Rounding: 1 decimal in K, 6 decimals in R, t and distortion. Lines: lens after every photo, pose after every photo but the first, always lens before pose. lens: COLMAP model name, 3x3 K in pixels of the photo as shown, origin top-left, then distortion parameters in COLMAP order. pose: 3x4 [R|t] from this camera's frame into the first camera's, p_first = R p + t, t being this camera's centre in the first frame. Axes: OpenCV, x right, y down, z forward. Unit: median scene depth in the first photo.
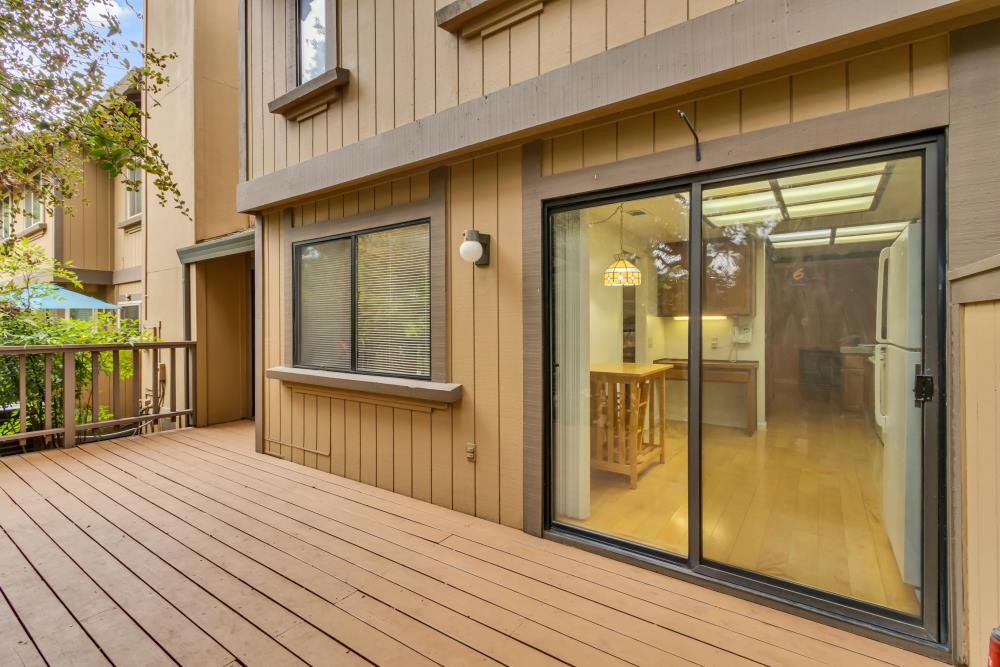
lens RADIAL K [[457.2, 0, 492.4], [0, 457.2, 325.3], [0, 0, 1]] dist [0.004826, -0.000262]
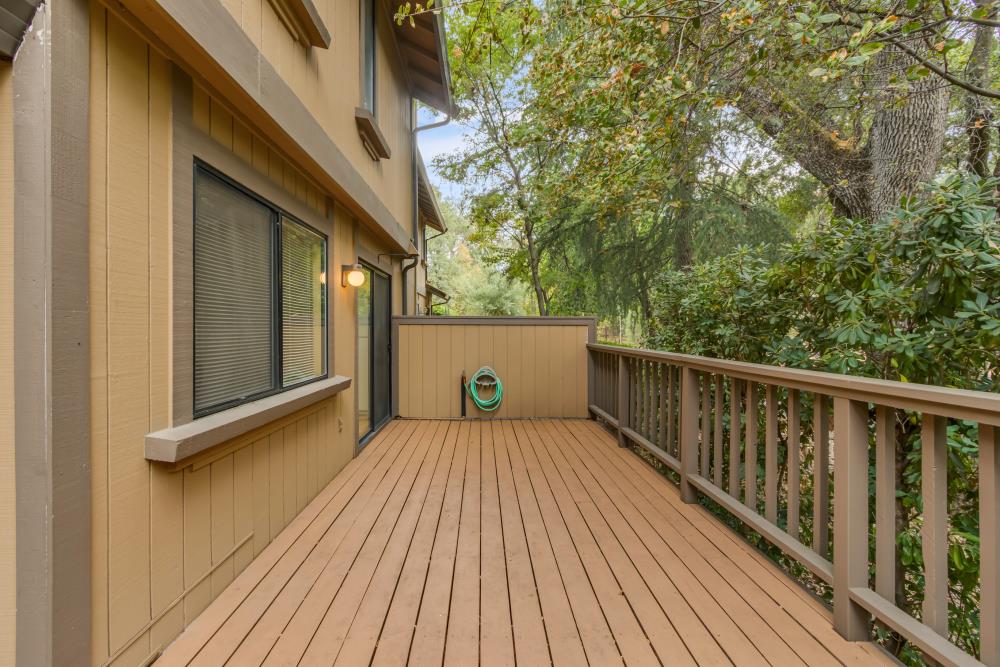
lens RADIAL K [[457.2, 0, 492.4], [0, 457.2, 325.3], [0, 0, 1]] dist [0.004826, -0.000262]
pose [[-0.594261, 0.006842, 0.804243, -1.551500], [0.003404, 0.999976, -0.005992, -0.002772], [-0.804265, -0.000823, -0.594270, 1.599878]]
